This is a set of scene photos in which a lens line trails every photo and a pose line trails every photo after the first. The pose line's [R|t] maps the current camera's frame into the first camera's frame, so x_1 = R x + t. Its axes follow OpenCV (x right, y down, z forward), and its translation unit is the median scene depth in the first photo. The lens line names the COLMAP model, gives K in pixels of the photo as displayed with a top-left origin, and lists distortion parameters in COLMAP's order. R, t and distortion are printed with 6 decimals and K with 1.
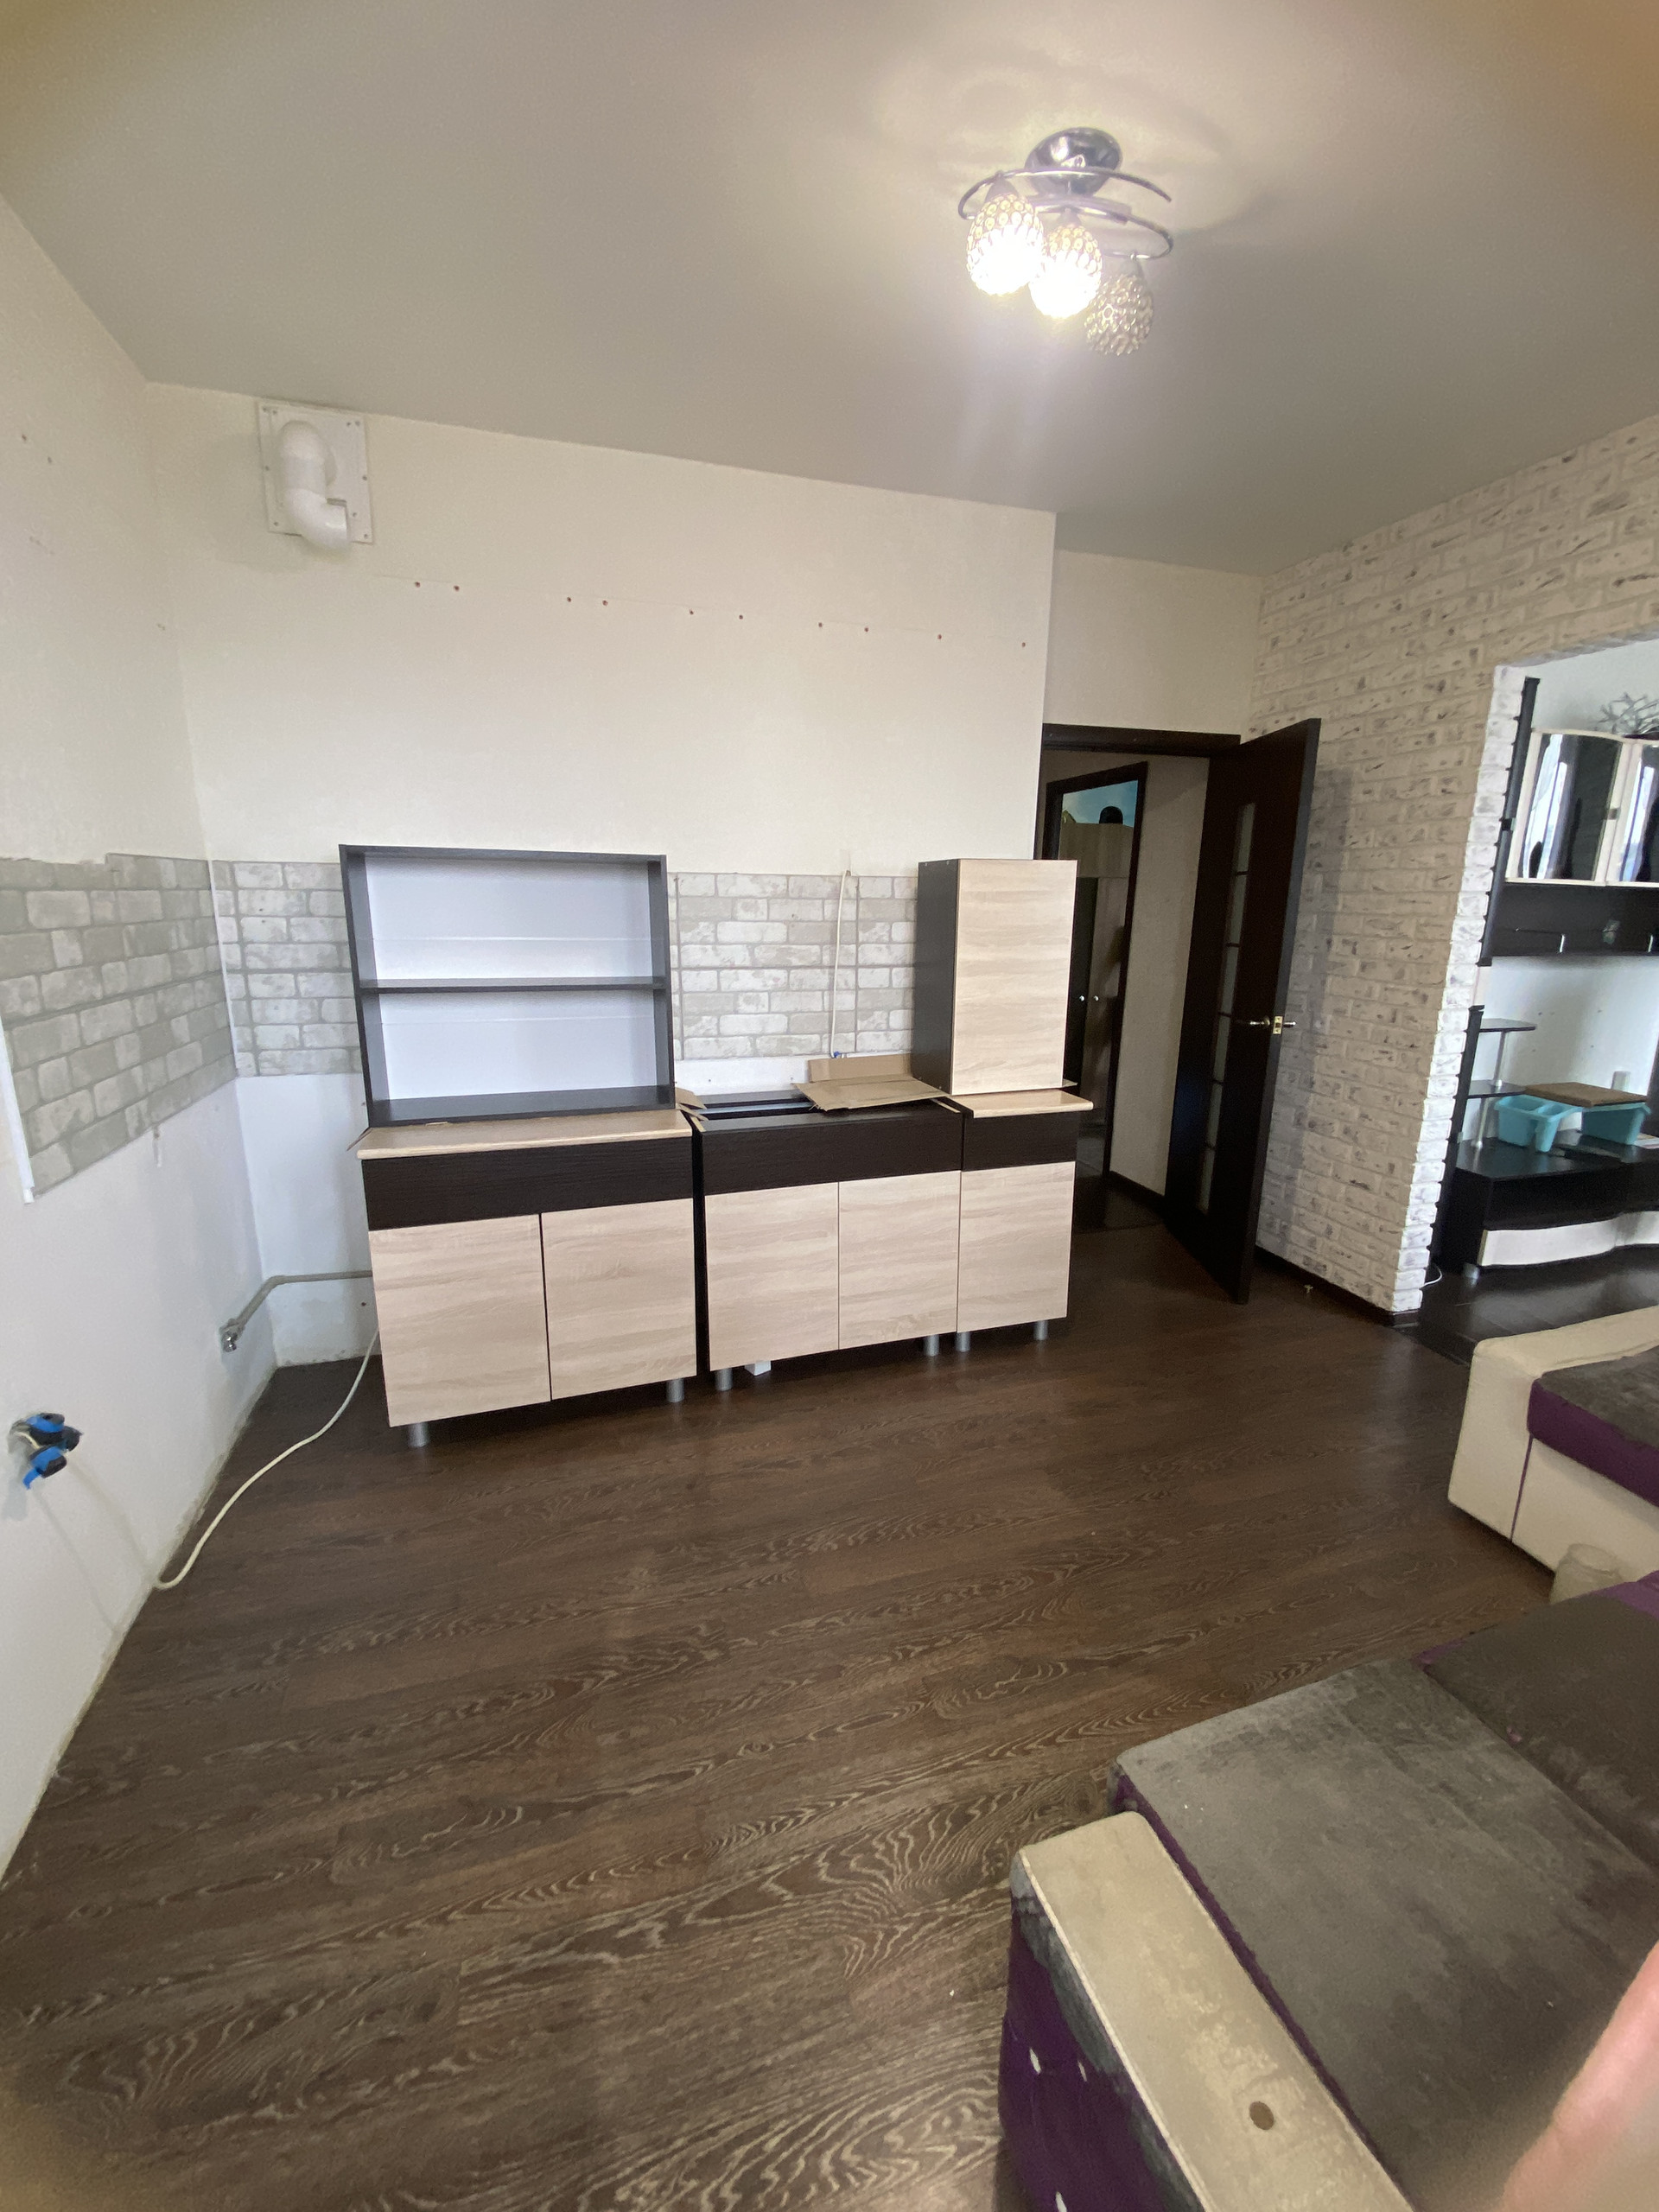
lens RADIAL K [[889.6, 0, 815.0], [0, 889.6, 1108.9], [0, 0, 1]] dist [0.045545, -0.043552]
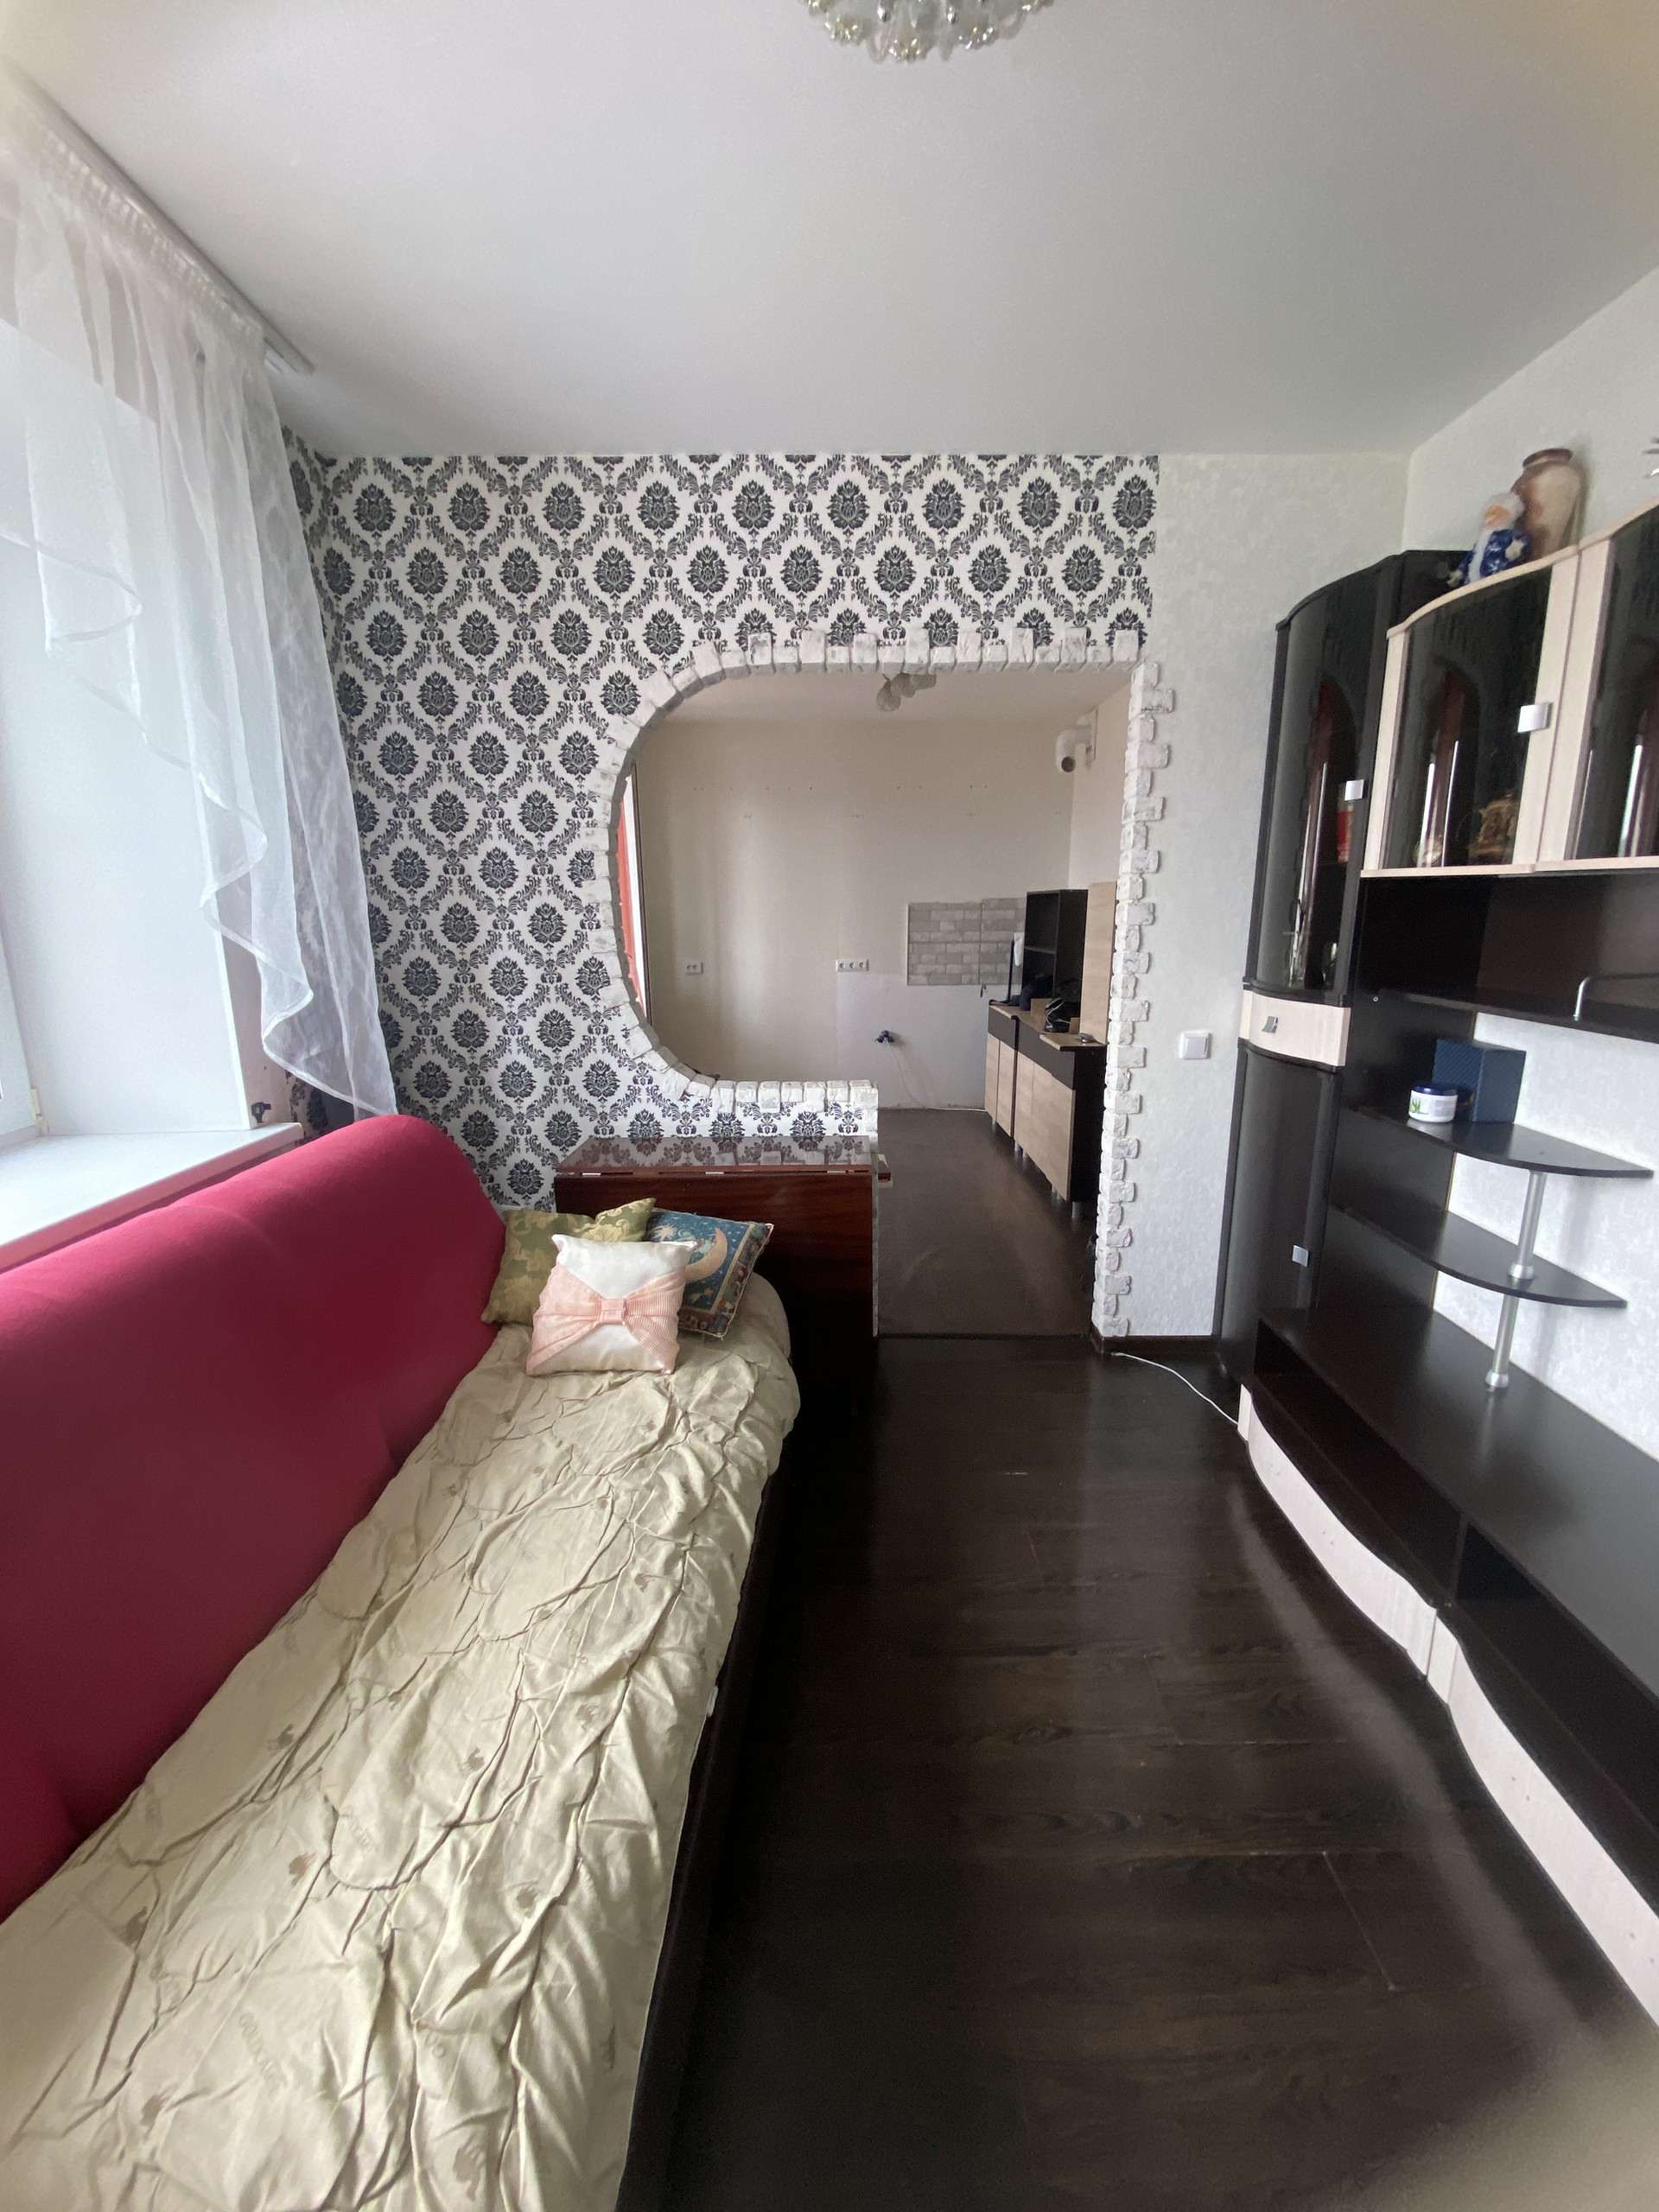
lens RADIAL K [[889.6, 0, 815.0], [0, 889.6, 1108.9], [0, 0, 1]] dist [0.045545, -0.043552]
pose [[-0.309617, 0.206505, -0.928166, 2.432070], [-0.204181, 0.938923, 0.277008, -0.315928], [0.928680, 0.275280, -0.248542, 1.348730]]
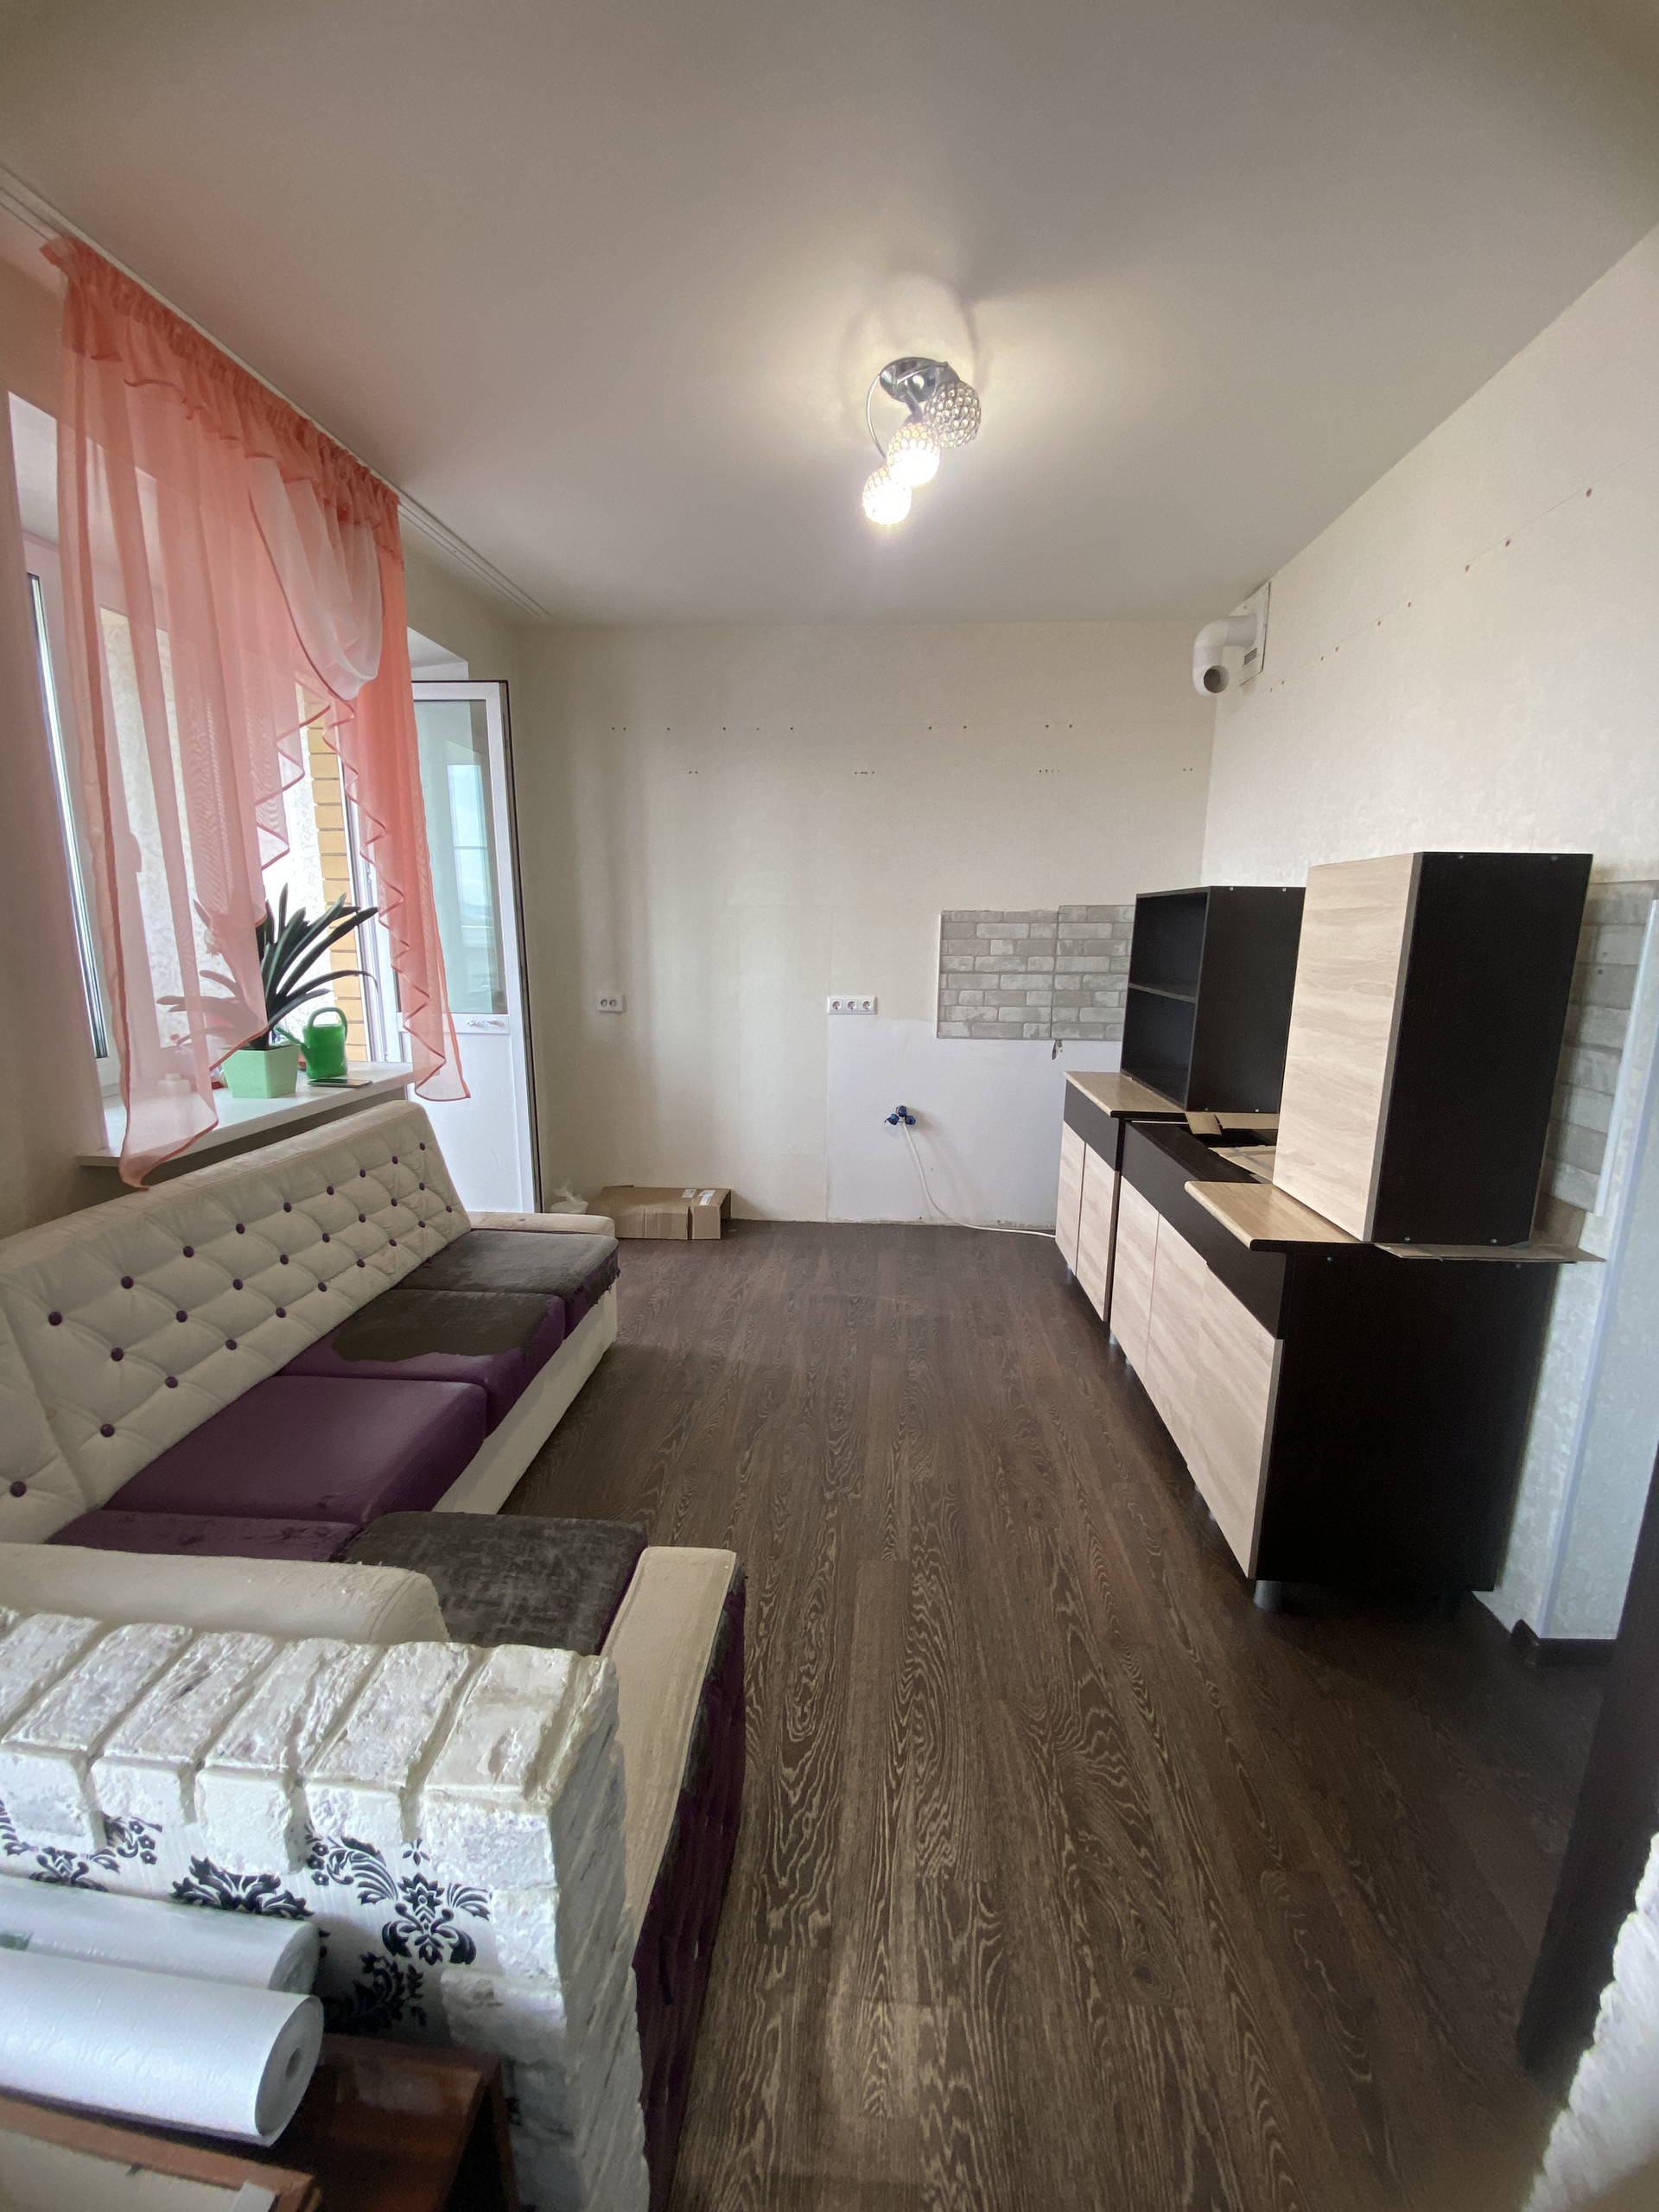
lens RADIAL K [[889.6, 0, 815.0], [0, 889.6, 1108.9], [0, 0, 1]] dist [0.045545, -0.043552]
pose [[-0.374156, 0.181211, -0.909489, 1.309277], [-0.214947, 0.937070, 0.275133, -0.268091], [0.902112, 0.298434, -0.311659, 1.180320]]
